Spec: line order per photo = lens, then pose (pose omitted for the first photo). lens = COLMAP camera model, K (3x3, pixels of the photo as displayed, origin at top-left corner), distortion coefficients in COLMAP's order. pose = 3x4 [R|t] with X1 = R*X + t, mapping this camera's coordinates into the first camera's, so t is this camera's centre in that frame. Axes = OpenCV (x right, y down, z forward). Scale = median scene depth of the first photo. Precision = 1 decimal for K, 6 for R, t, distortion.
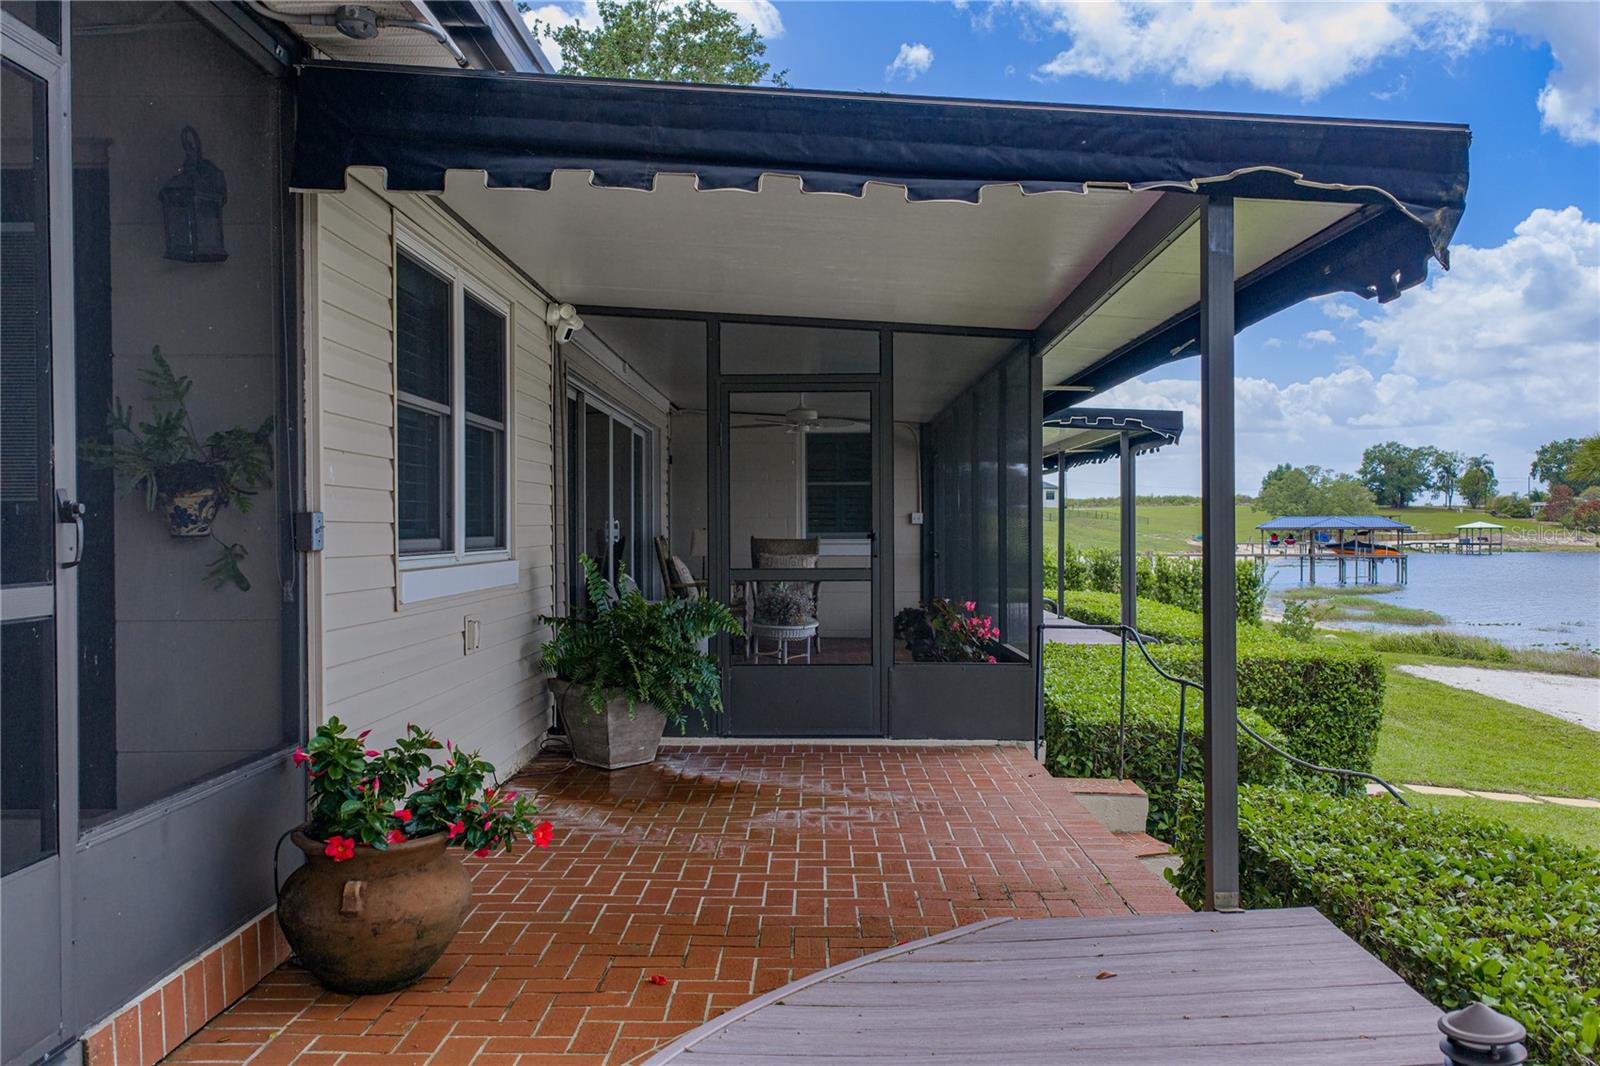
lens RADIAL K [[1274.9, 0, 800.0], [0, 1274.9, 533.0], [0, 0, 1]] dist [-0.001791, 0.002677]
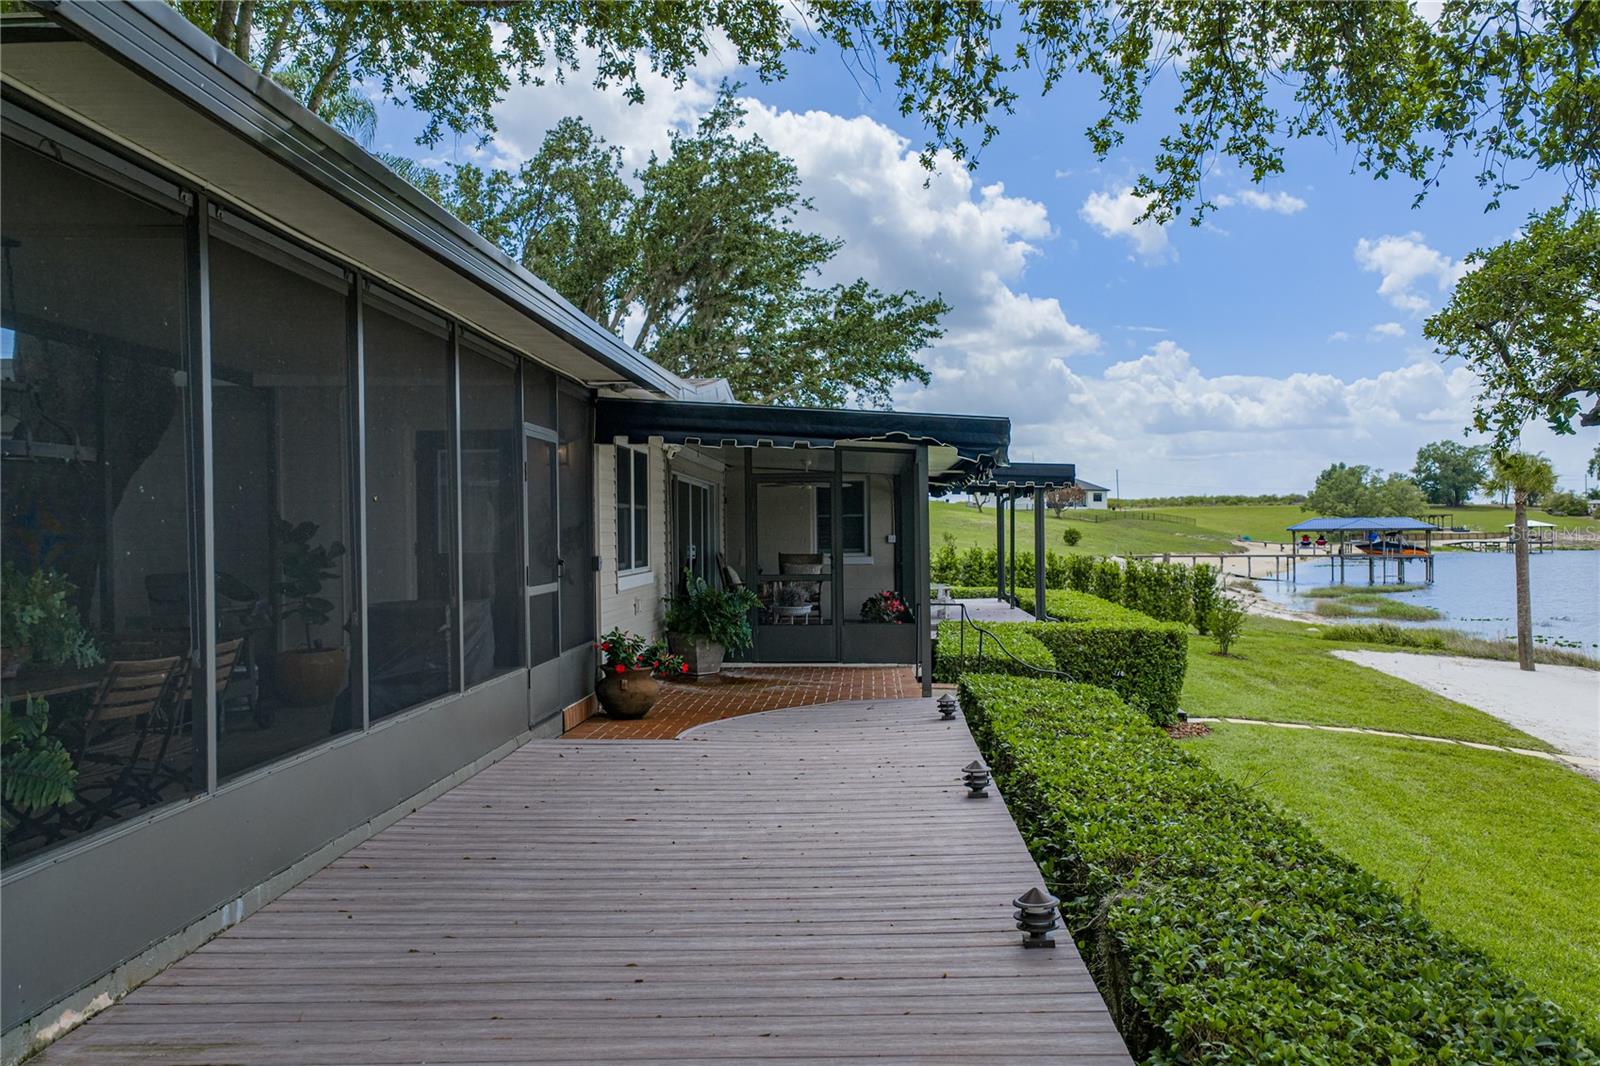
lens RADIAL K [[1274.9, 0, 800.0], [0, 1274.9, 533.0], [0, 0, 1]] dist [-0.001791, 0.002677]
pose [[0.999088, -0.006486, -0.042209, 0.047677], [0.006419, 0.999978, -0.001733, -0.016486], [0.042219, 0.001460, 0.999107, -0.482974]]
